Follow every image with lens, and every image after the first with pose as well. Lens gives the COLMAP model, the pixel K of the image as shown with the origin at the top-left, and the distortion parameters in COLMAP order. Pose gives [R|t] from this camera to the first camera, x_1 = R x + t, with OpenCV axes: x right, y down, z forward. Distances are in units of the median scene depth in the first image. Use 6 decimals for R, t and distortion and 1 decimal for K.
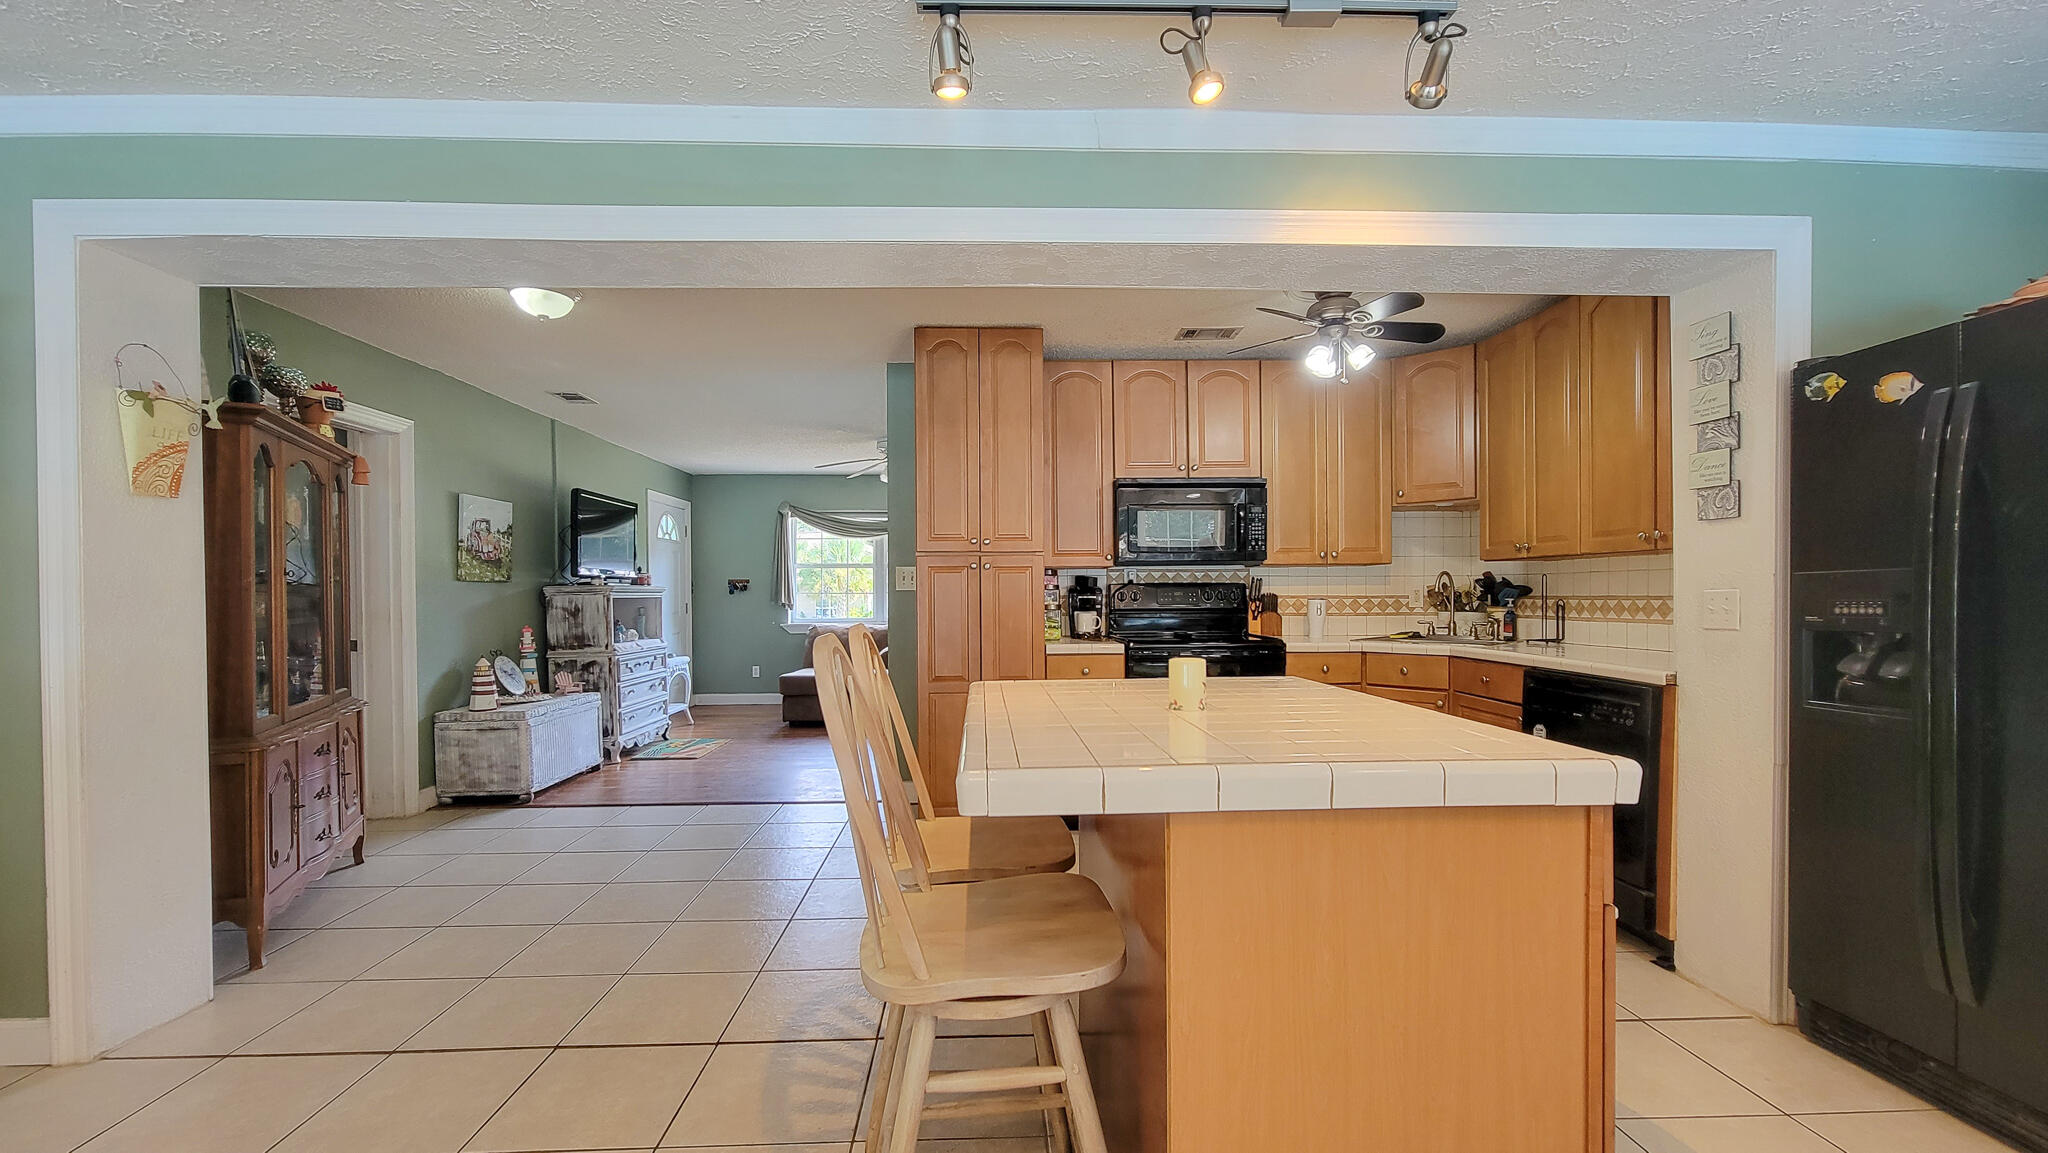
lens RADIAL K [[839.8, 0, 1015.4], [0, 839.8, 602.7], [0, 0, 1]] dist [-0.001744, 0.000046]
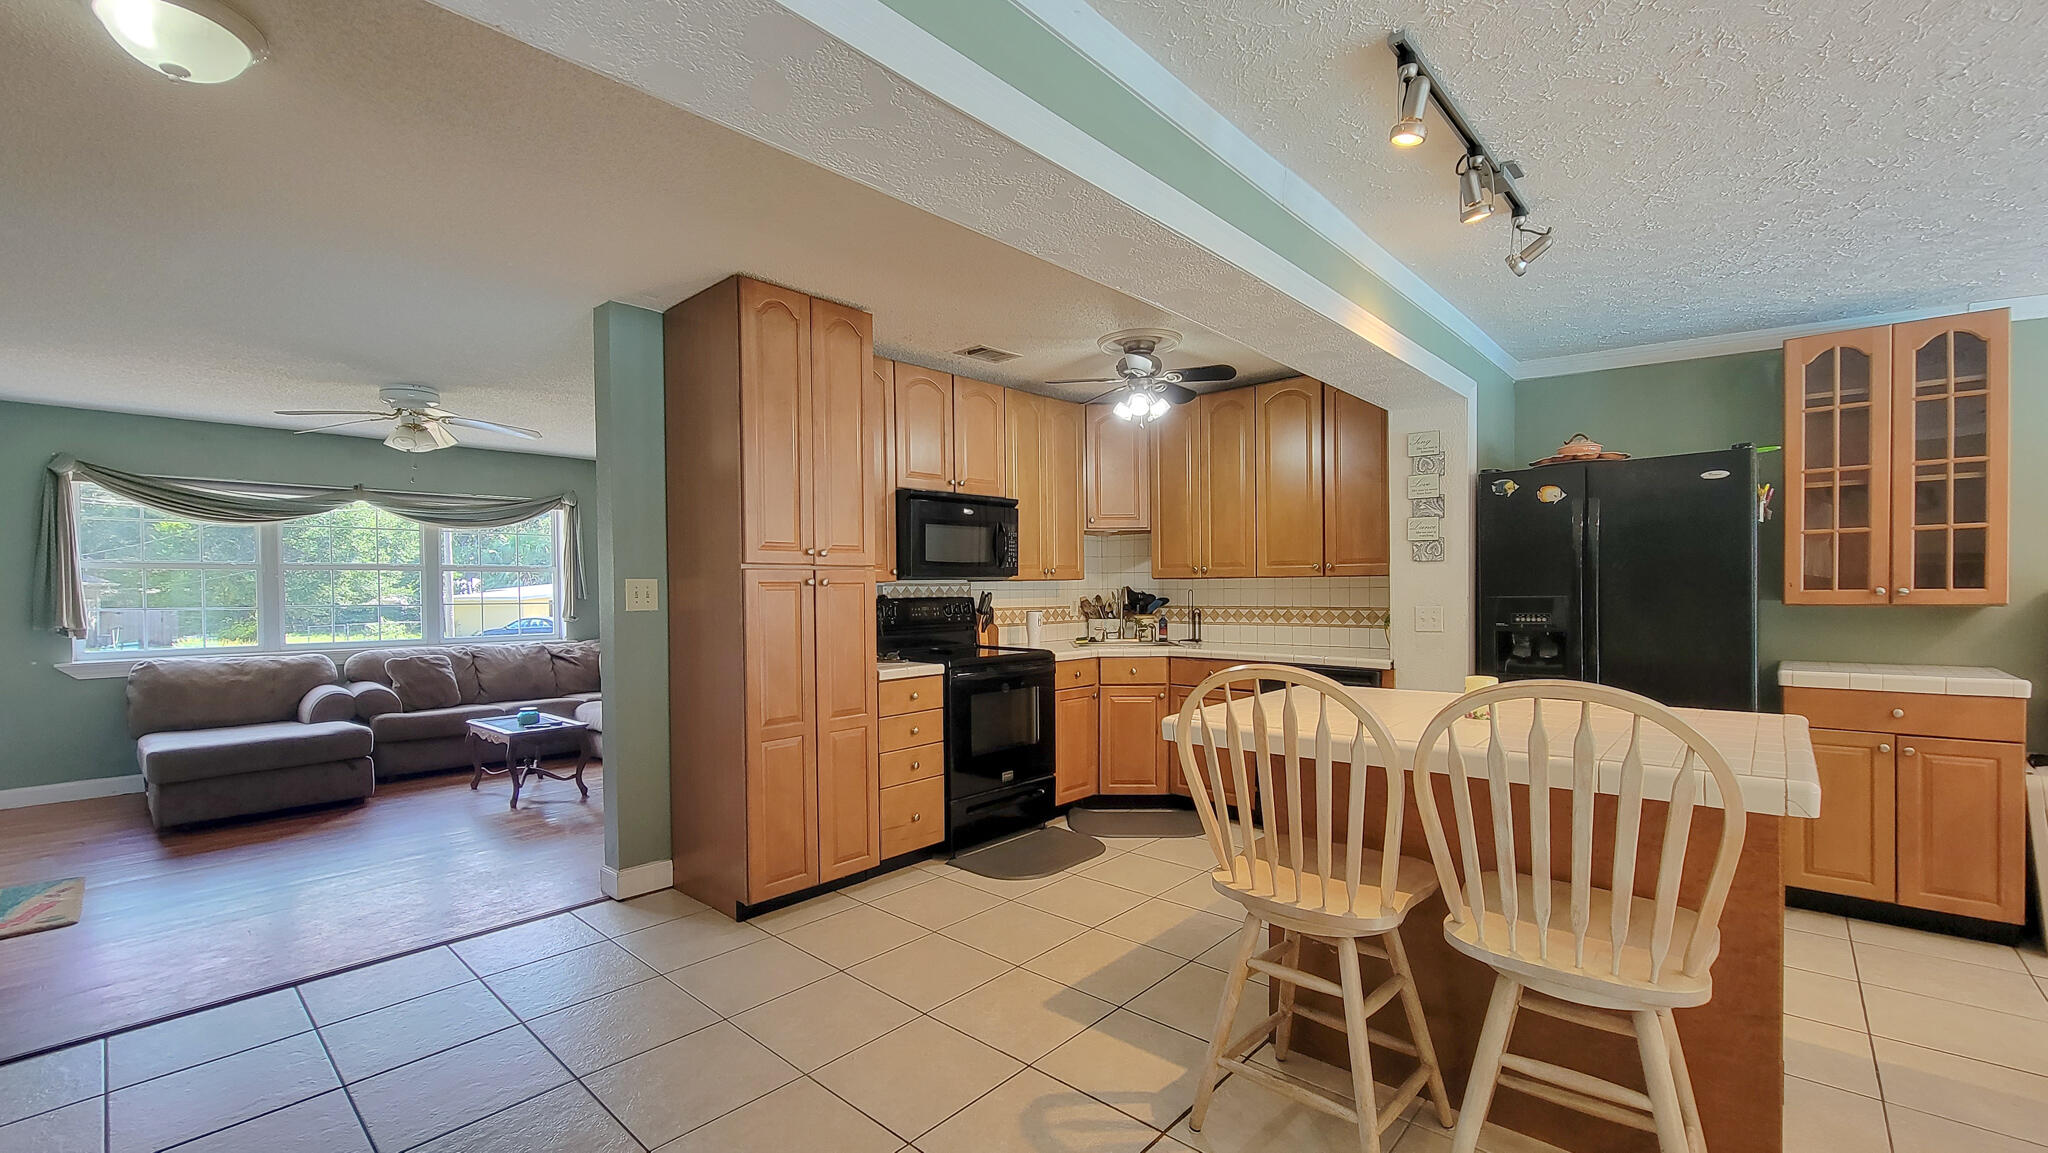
lens RADIAL K [[839.8, 0, 1015.4], [0, 839.8, 602.7], [0, 0, 1]] dist [-0.001744, 0.000046]
pose [[0.703332, -0.014084, 0.710722, -0.476693], [0.013407, 0.999889, 0.006547, -0.024928], [-0.710735, 0.004923, 0.703442, 0.259702]]
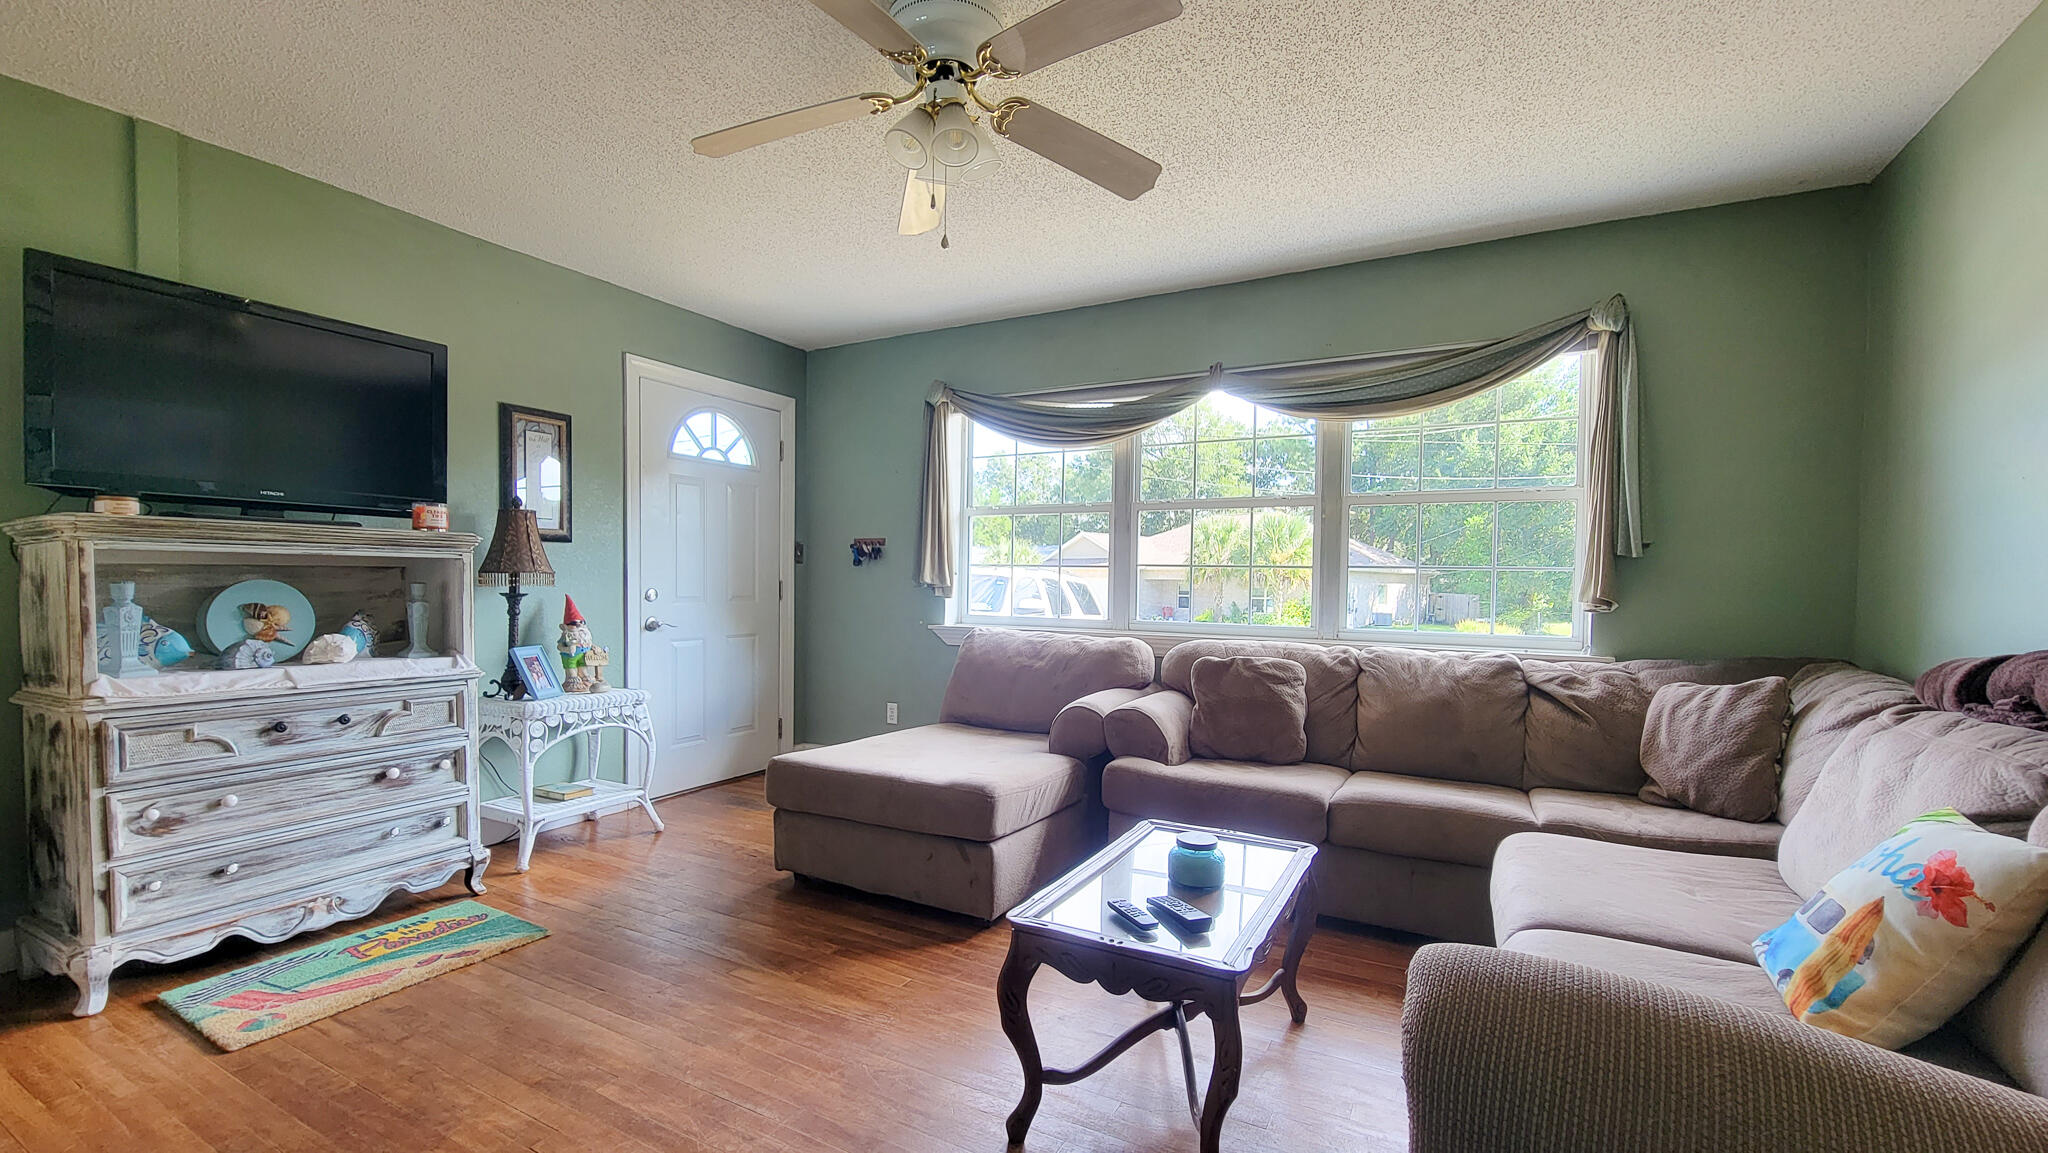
lens RADIAL K [[839.8, 0, 1015.4], [0, 839.8, 602.7], [0, 0, 1]] dist [-0.001744, 0.000046]
pose [[0.857497, 0.027671, -0.513744, 0.053670], [-0.018972, 0.999574, 0.022172, 0.000006], [0.514139, -0.009266, 0.857657, 1.261303]]
